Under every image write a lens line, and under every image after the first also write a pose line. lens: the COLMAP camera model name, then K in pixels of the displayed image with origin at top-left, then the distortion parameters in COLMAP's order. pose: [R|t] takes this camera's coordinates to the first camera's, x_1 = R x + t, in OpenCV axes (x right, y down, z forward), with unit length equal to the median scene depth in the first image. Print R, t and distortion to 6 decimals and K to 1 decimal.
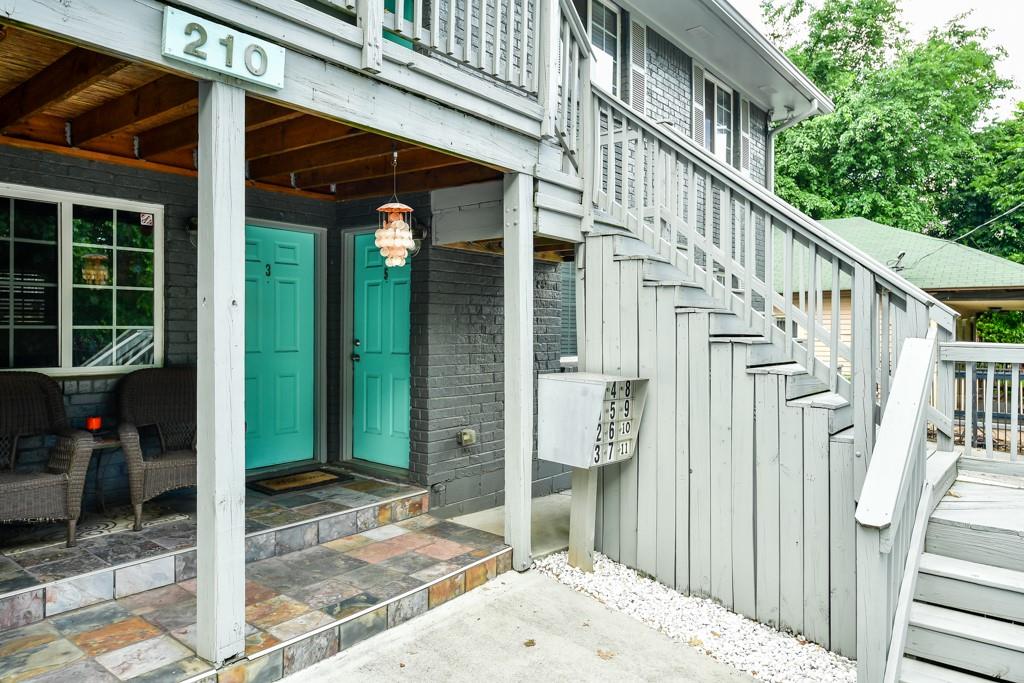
lens RADIAL K [[672.3, 0, 542.0], [0, 672.3, 312.0], [0, 0, 1]] dist [-0.010079, -0.000239]
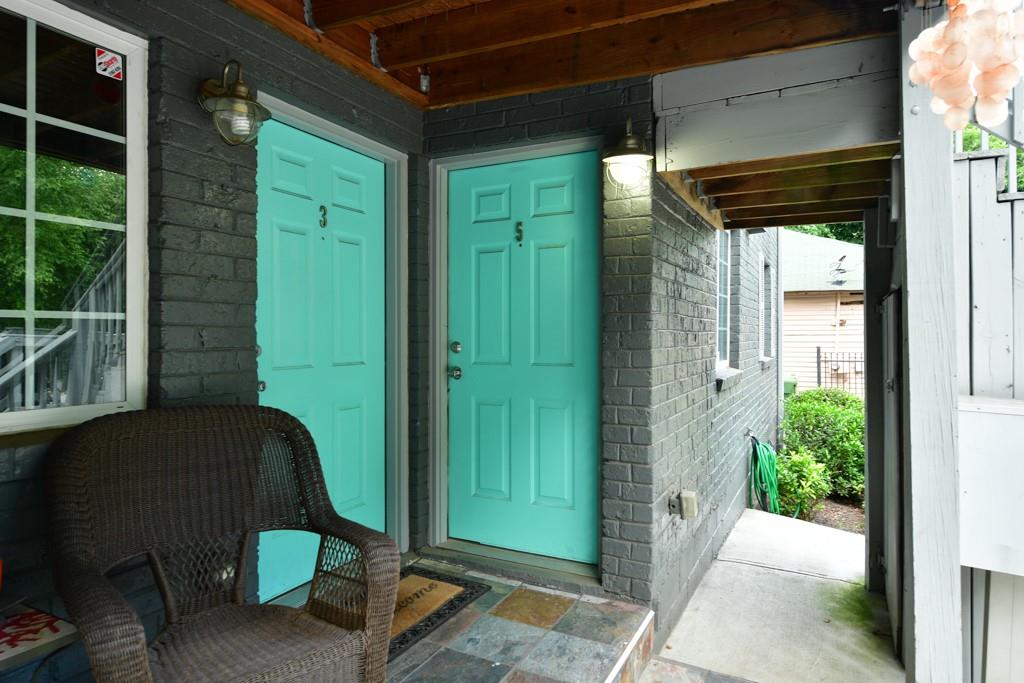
lens RADIAL K [[601.2, 0, 512.6], [0, 601.2, 320.6], [0, 0, 1]] dist [-0.005230, -0.000806]
pose [[0.982515, -0.002116, 0.186170, -0.396091], [0.001765, 0.999996, 0.002051, 0.024795], [-0.186174, -0.001687, 0.982515, 0.558293]]
